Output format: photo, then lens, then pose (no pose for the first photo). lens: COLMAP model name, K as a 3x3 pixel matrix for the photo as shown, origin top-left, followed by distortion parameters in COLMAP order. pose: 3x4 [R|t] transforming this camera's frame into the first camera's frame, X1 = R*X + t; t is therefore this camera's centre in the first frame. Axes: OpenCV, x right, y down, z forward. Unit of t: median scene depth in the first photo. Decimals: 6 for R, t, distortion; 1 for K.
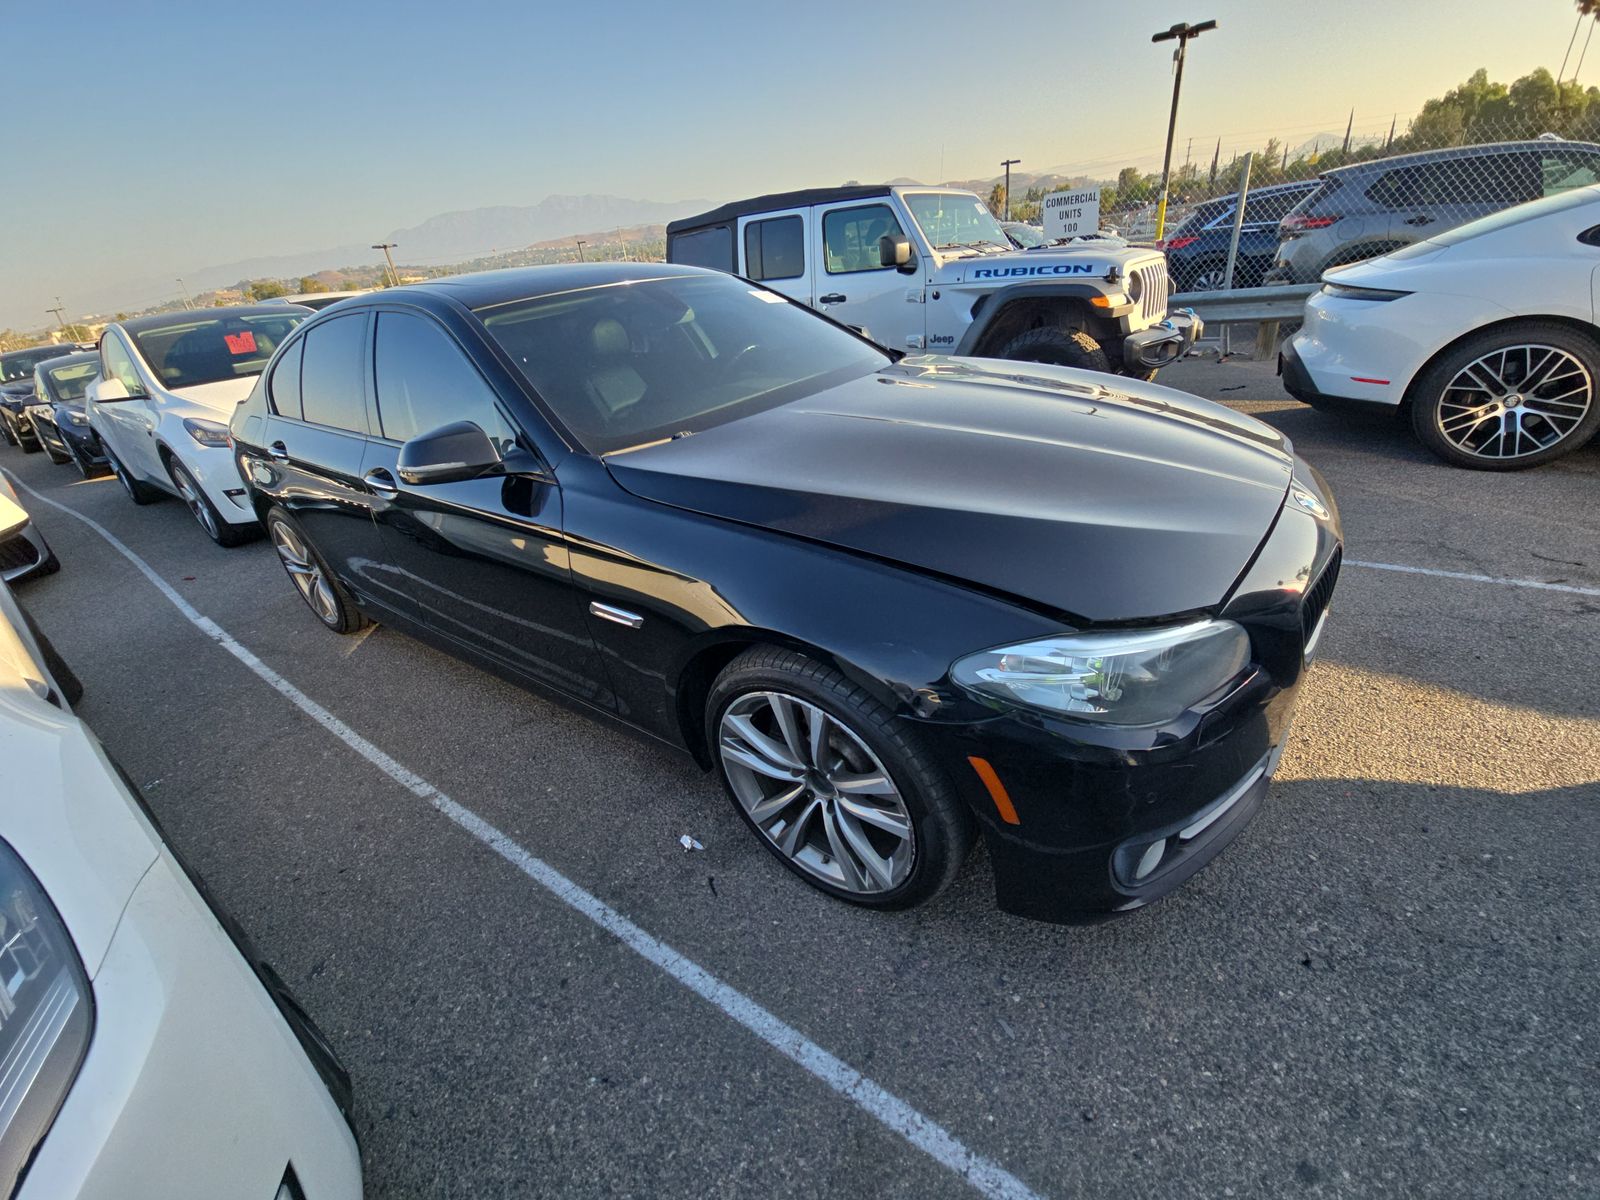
lens RADIAL K [[653.4, 0, 794.7], [0, 653.4, 600.8], [0, 0, 1]] dist [0.015885, -0.013404]
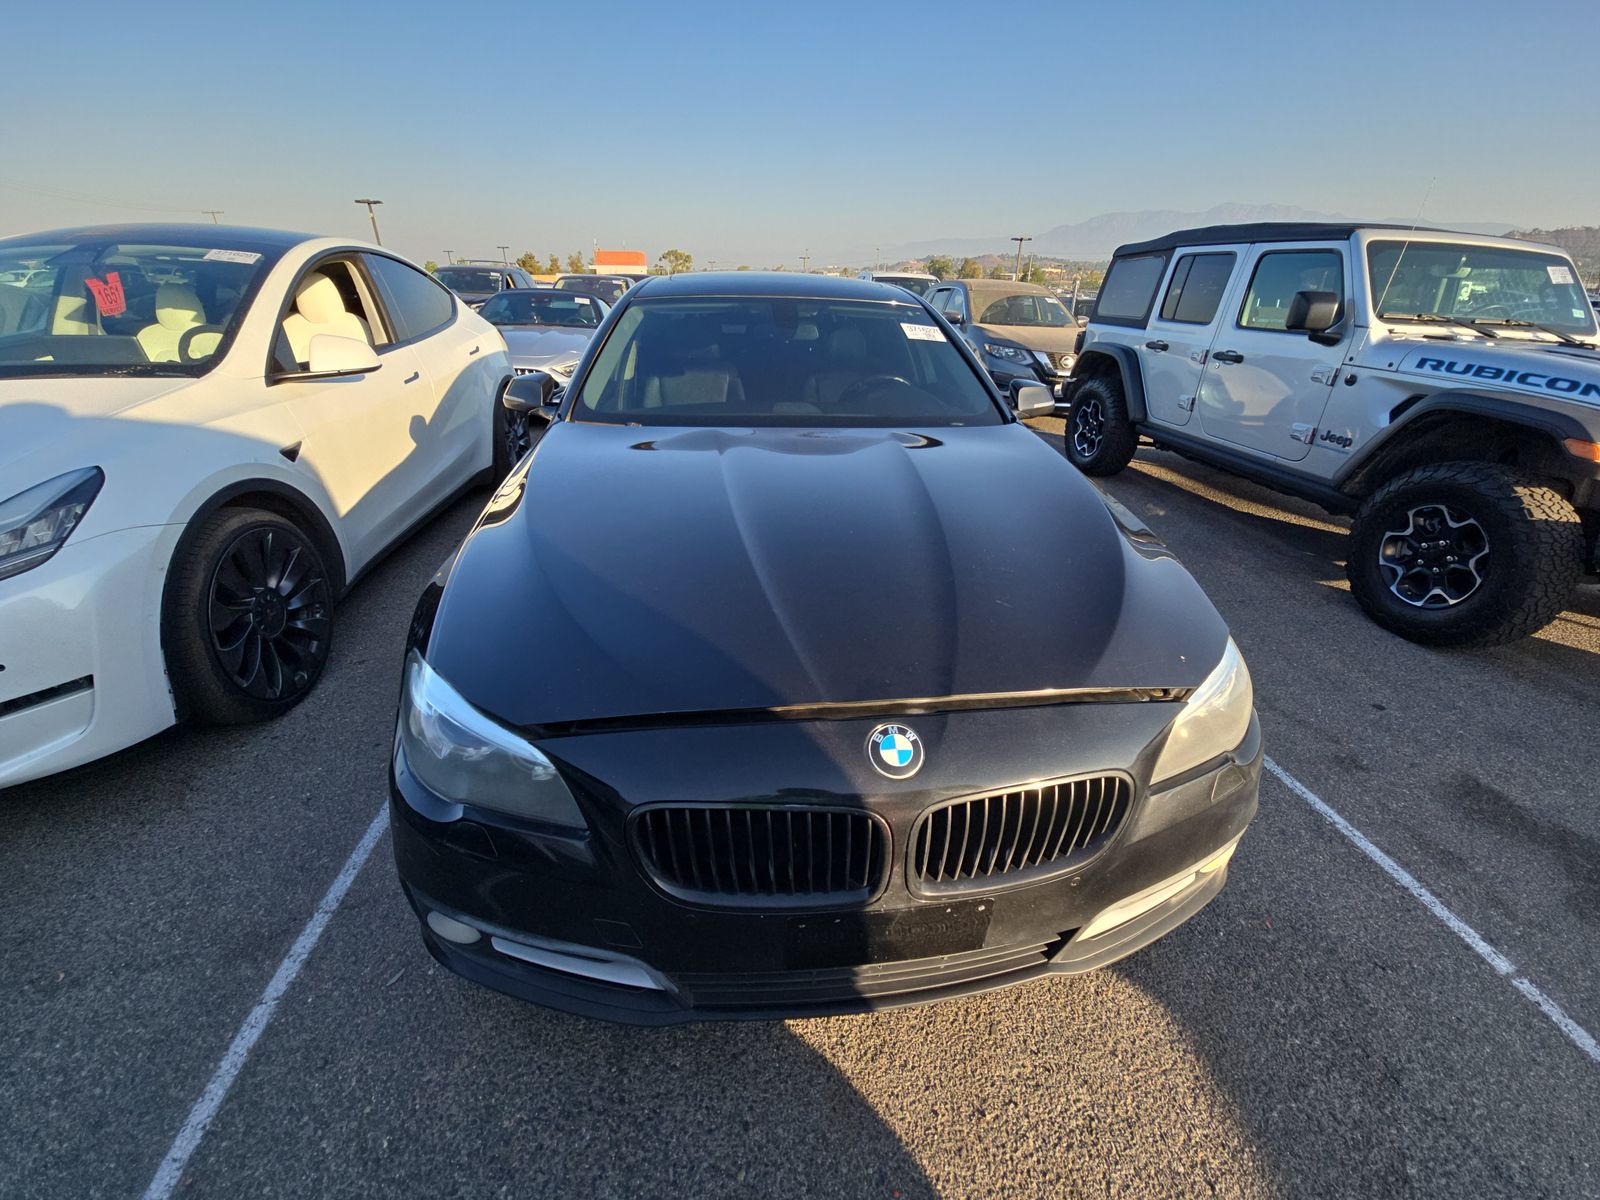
lens RADIAL K [[653.4, 0, 808.5], [0, 653.4, 585.5], [0, 0, 1]] dist [0.015885, -0.013404]
pose [[0.684401, 0.411412, -0.601942, 0.368841], [-0.425378, 0.895829, 0.128626, -0.115002], [0.592156, 0.168021, 0.788112, 0.134257]]
